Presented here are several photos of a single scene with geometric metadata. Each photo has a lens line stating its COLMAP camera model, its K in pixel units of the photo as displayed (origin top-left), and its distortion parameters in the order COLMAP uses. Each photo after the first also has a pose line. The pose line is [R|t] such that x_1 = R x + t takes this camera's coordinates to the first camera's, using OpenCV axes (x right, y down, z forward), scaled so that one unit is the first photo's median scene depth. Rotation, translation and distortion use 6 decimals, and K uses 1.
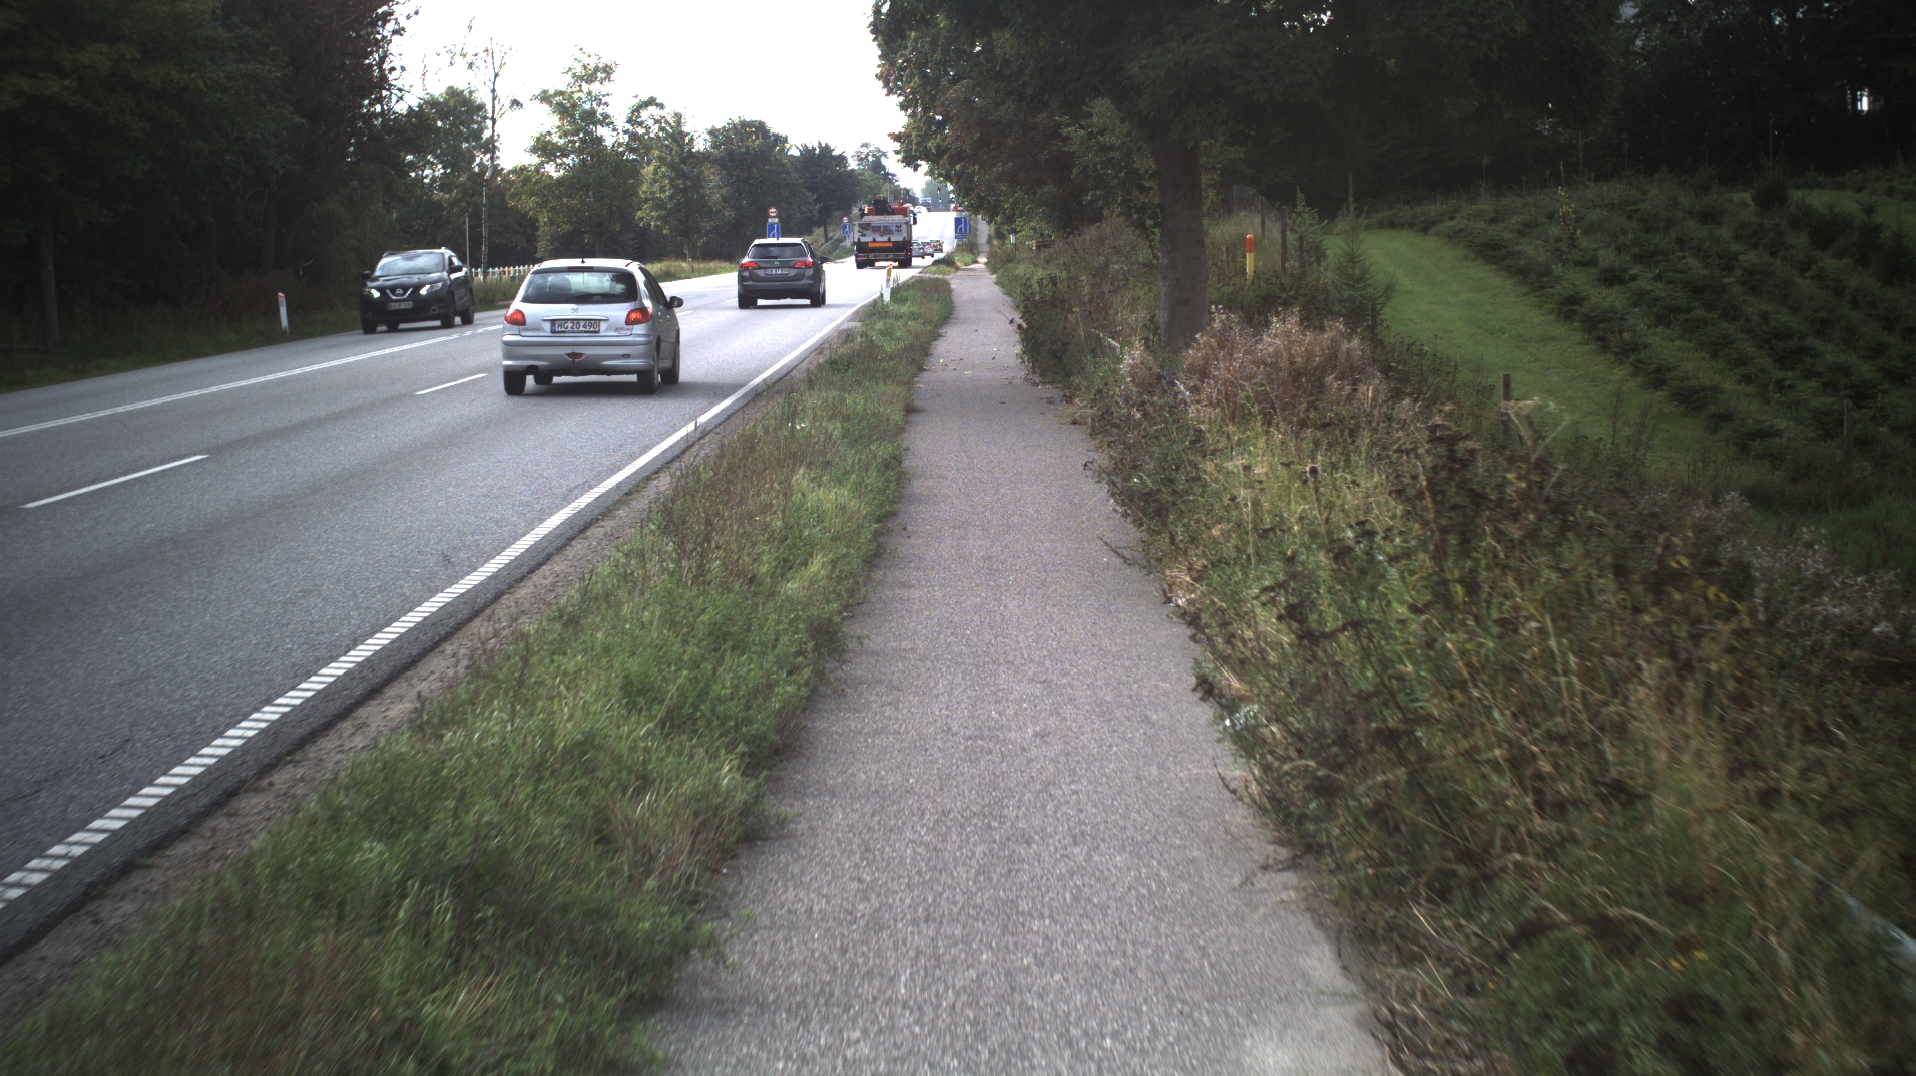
lens RADIAL K [[6261.5, 0, 963.5], [0, 6261.5, 465.3], [0, 0, 1]] dist [-0.500967, 0.000000]
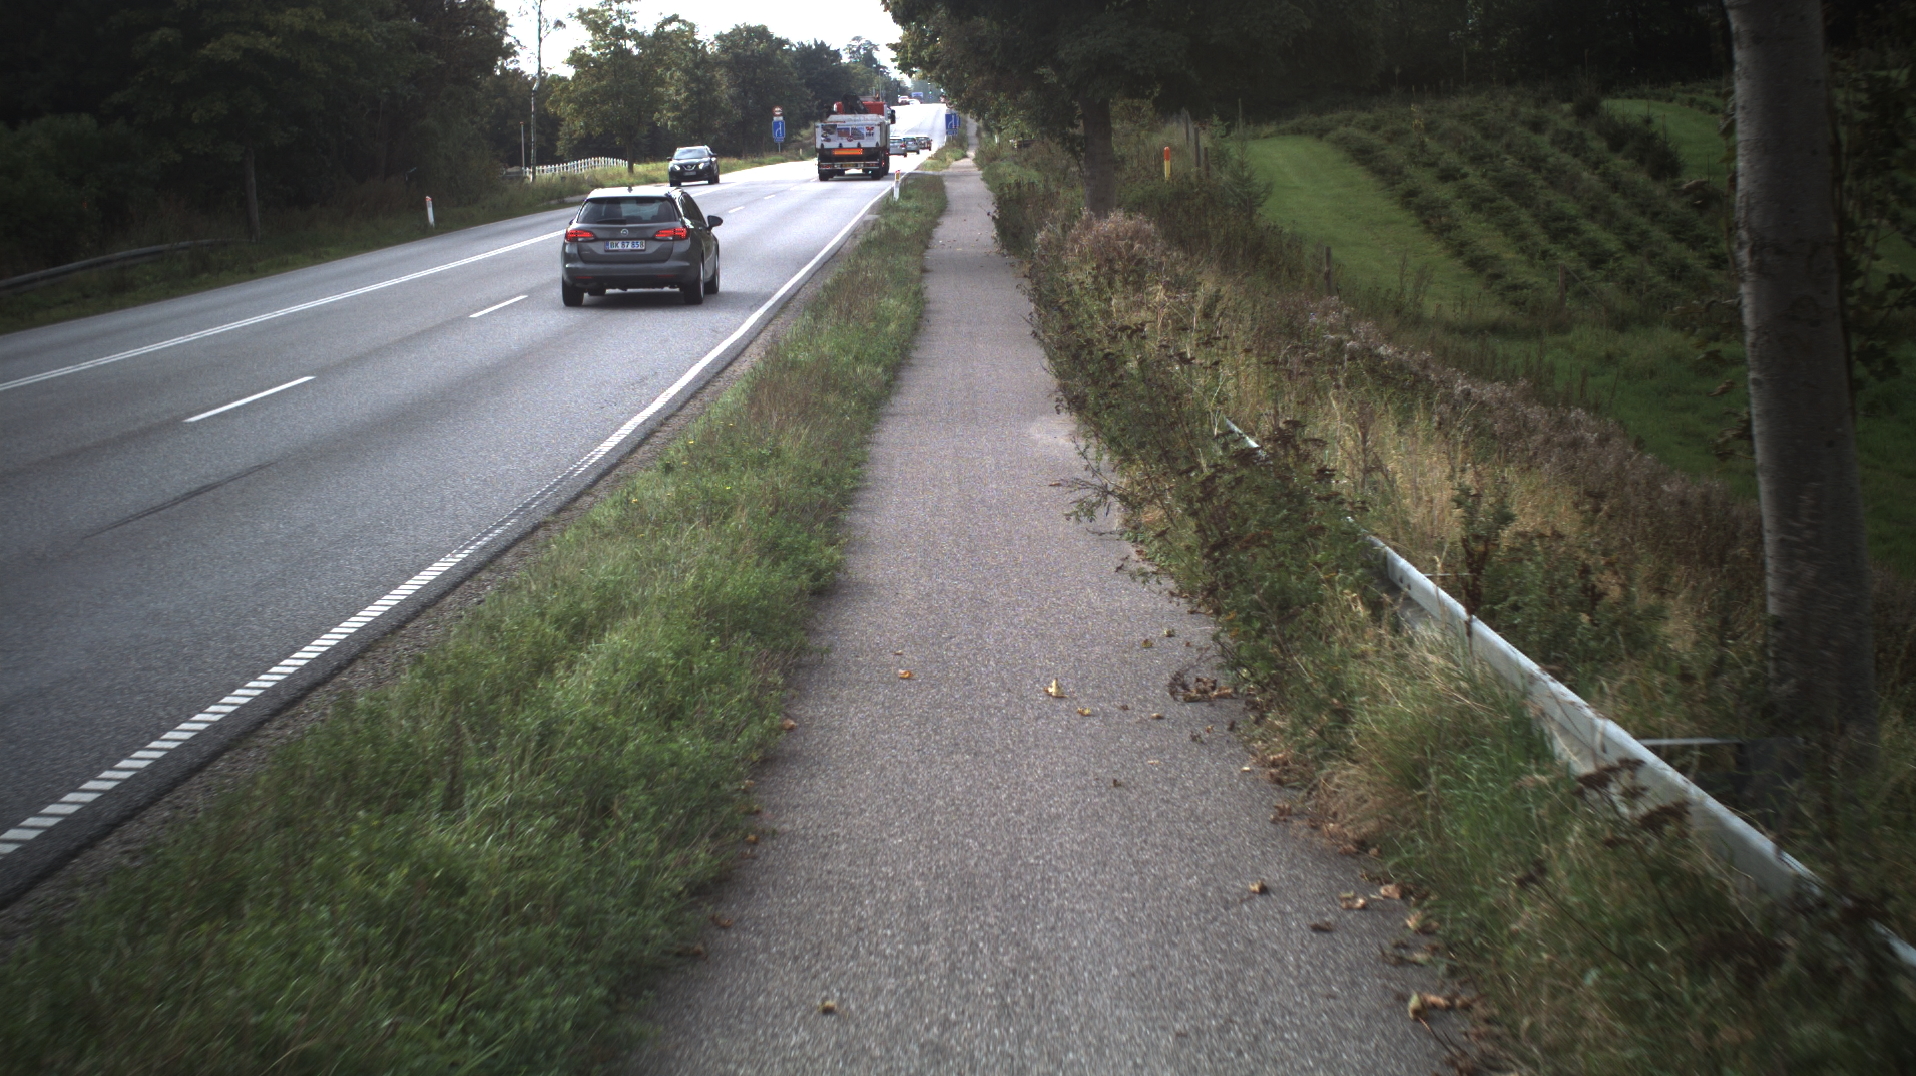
lens RADIAL K [[6261.5, 0, 954.7], [0, 6261.5, 532.1], [0, 0, 1]] dist [-0.500967, 0.000000]
pose [[0.999955, -0.009480, -0.000400, -0.000278], [0.009487, 0.999545, 0.028630, 0.006664], [0.000128, -0.028633, 0.999590, -0.324302]]
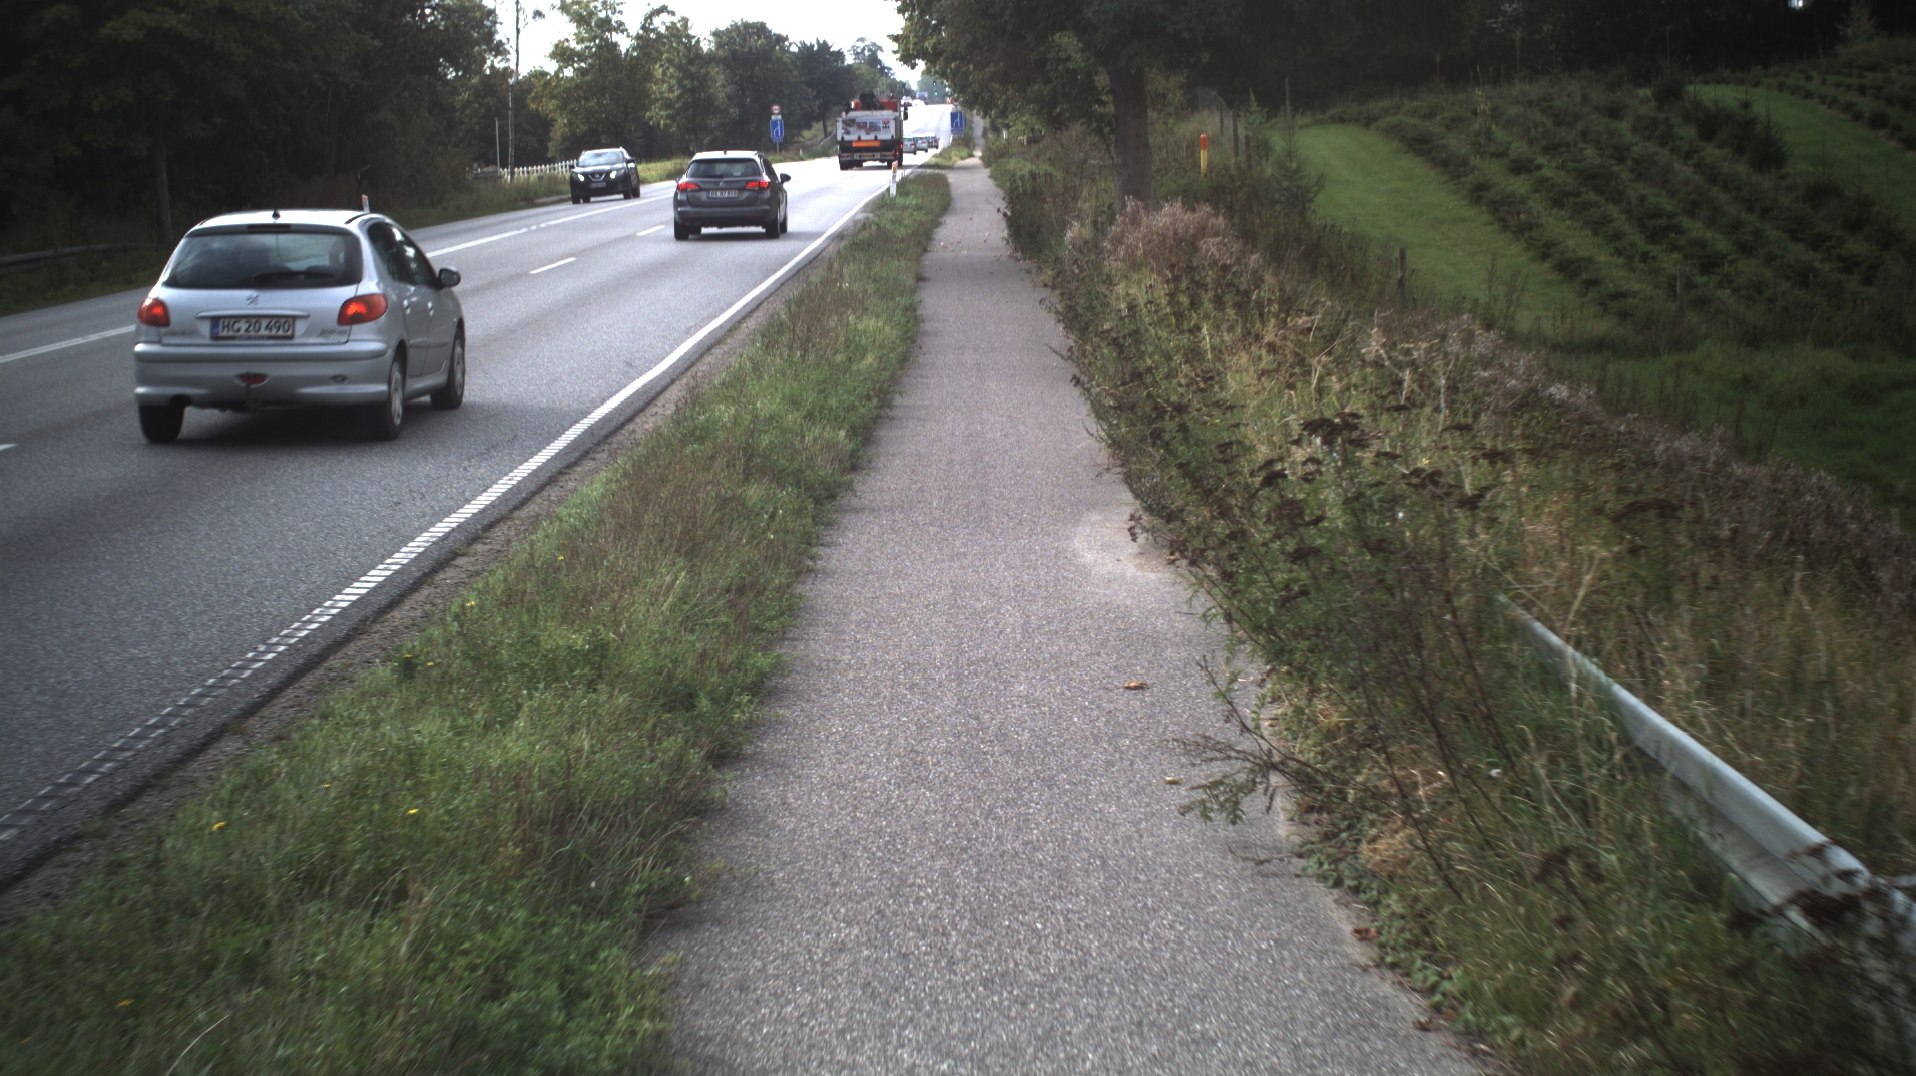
lens RADIAL K [[6261.5, 0, 957.2], [0, 6261.5, 553.9], [0, 0, 1]] dist [-0.500967, 0.000000]
pose [[0.999921, -0.012537, -0.001211, 0.000106], [0.012569, 0.999423, 0.031568, 0.003989], [0.000815, -0.031581, 0.999501, -0.160914]]
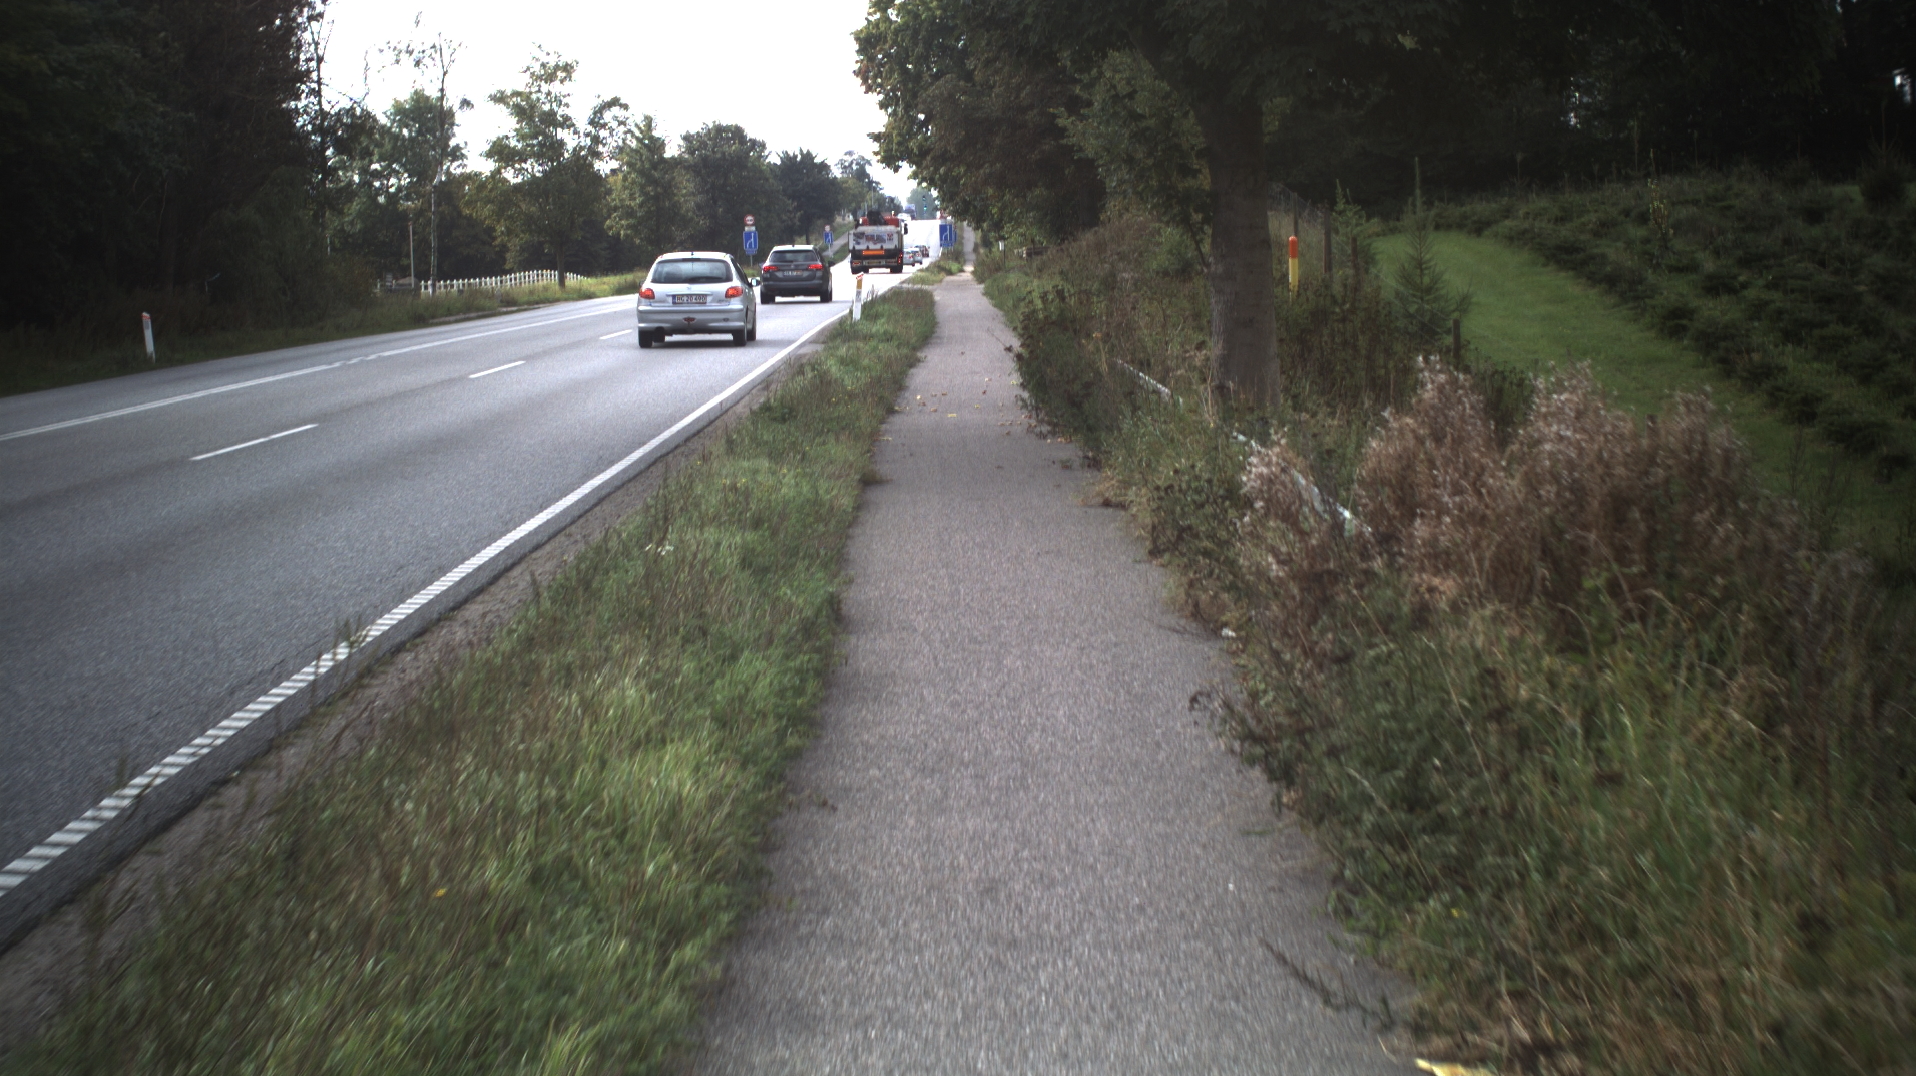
lens RADIAL K [[6261.5, 0, 962.4], [0, 6261.5, 526.2], [0, 0, 1]] dist [-0.500967, 0.000000]
pose [[0.999980, -0.006000, 0.001831, 0.000362], [0.005984, 0.999947, 0.008368, -0.005379], [-0.001881, -0.008357, 0.999963, 0.163497]]
